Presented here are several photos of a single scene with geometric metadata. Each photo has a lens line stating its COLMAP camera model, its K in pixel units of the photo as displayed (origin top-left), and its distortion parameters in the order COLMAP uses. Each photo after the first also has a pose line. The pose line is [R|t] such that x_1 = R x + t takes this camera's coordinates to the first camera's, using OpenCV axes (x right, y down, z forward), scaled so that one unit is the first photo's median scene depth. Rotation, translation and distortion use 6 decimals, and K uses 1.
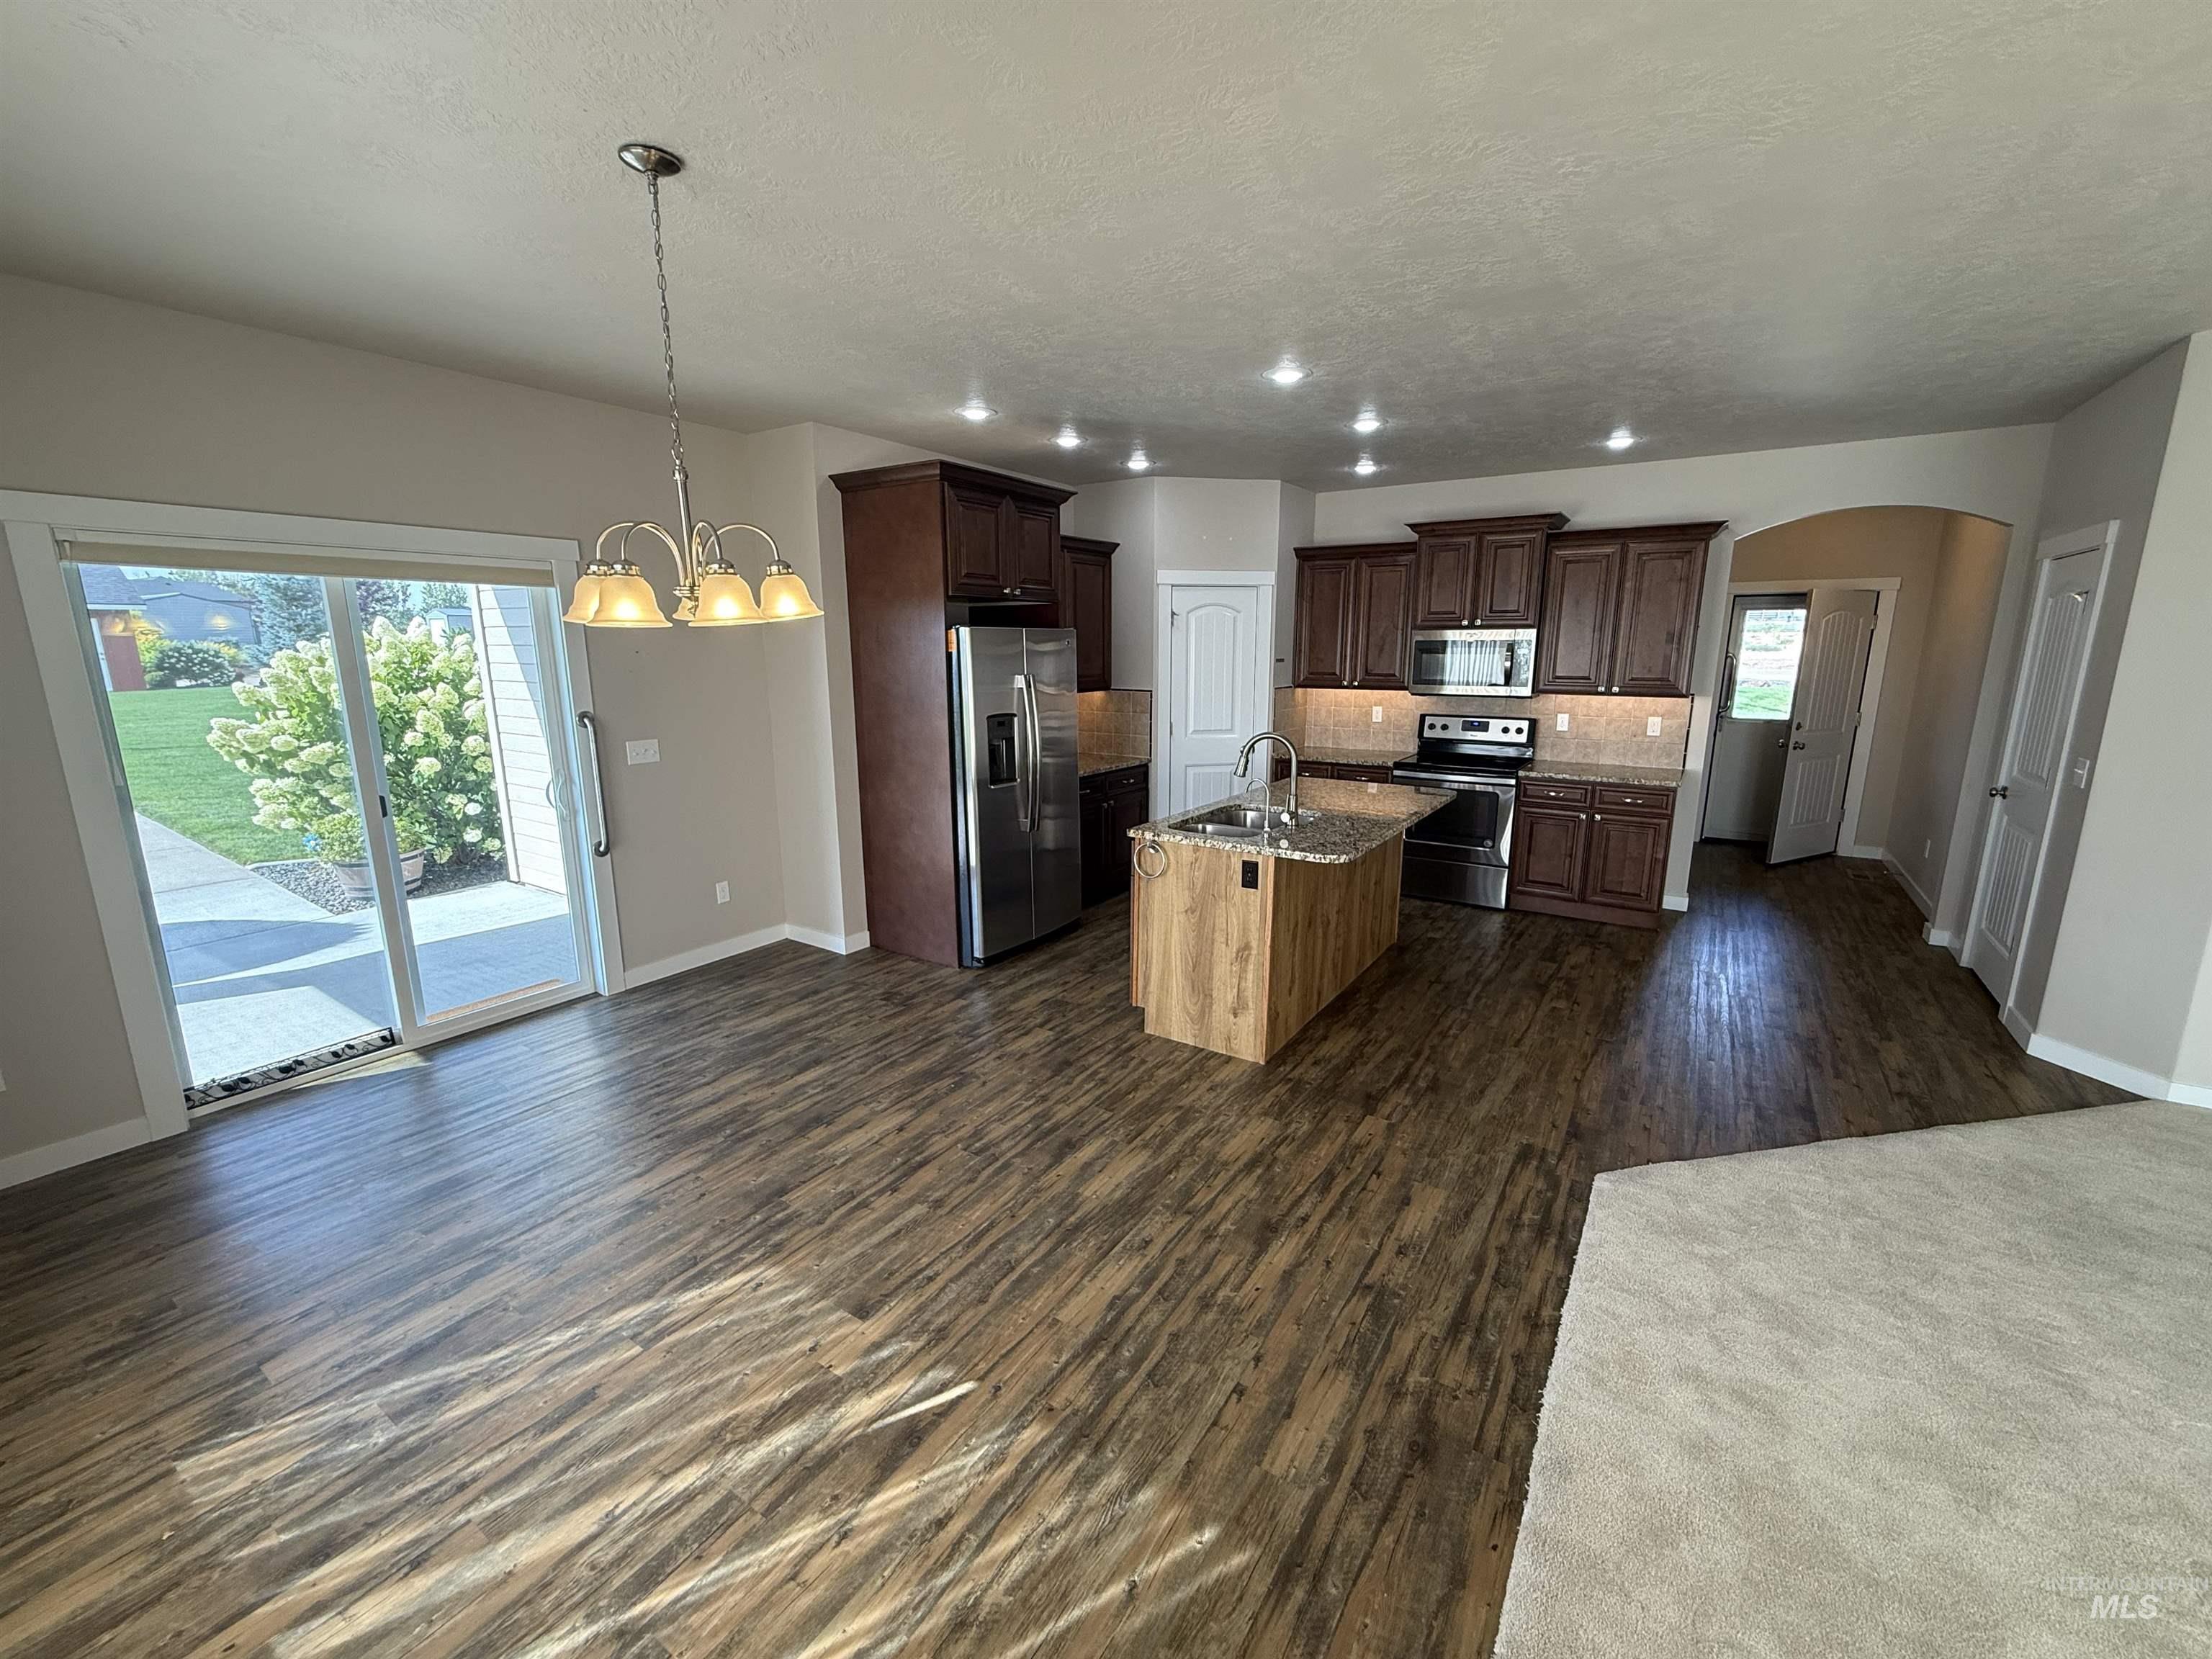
lens RADIAL K [[898.0, 0, 1106.0], [0, 898.0, 829.5], [0, 0, 1]] dist [-0.002675, -0.000544]
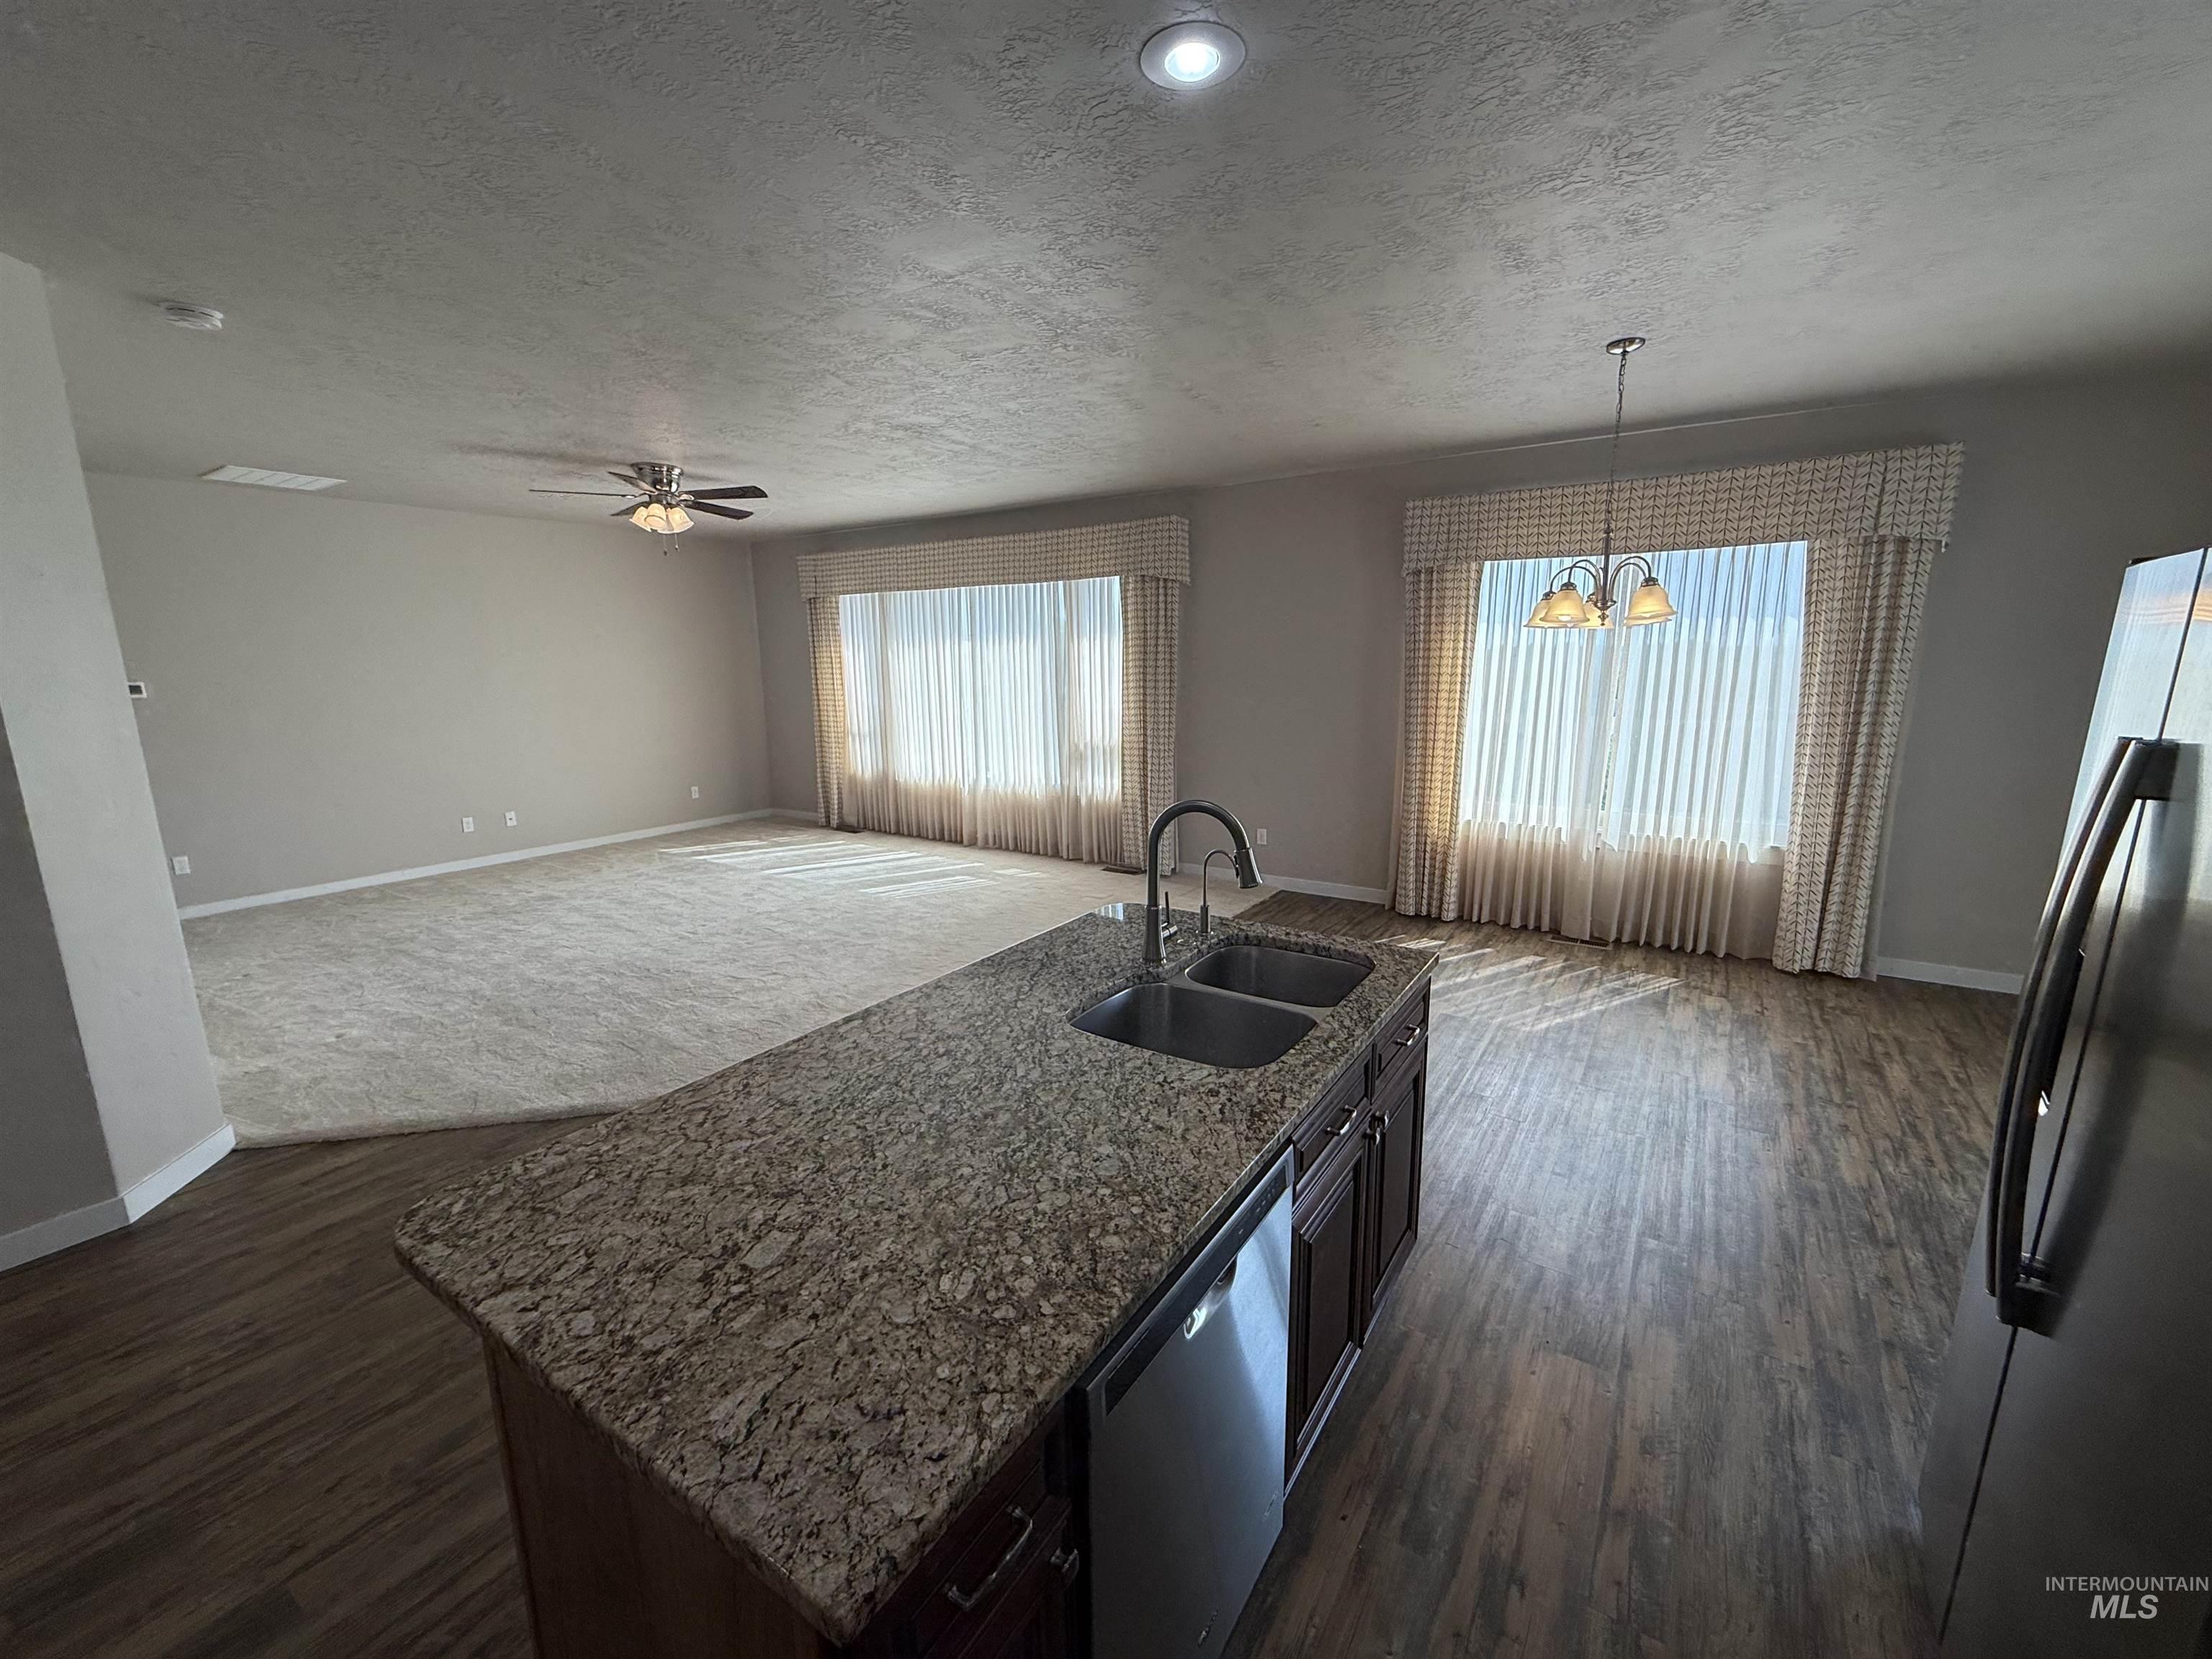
lens RADIAL K [[898.0, 0, 1106.0], [0, 898.0, 829.5], [0, 0, 1]] dist [-0.002675, -0.000544]
pose [[-0.999913, 0.011196, 0.007023, 0.227203], [0.013045, 0.921462, 0.388249, -0.293133], [-0.002124, 0.388307, -0.921528, 1.457731]]
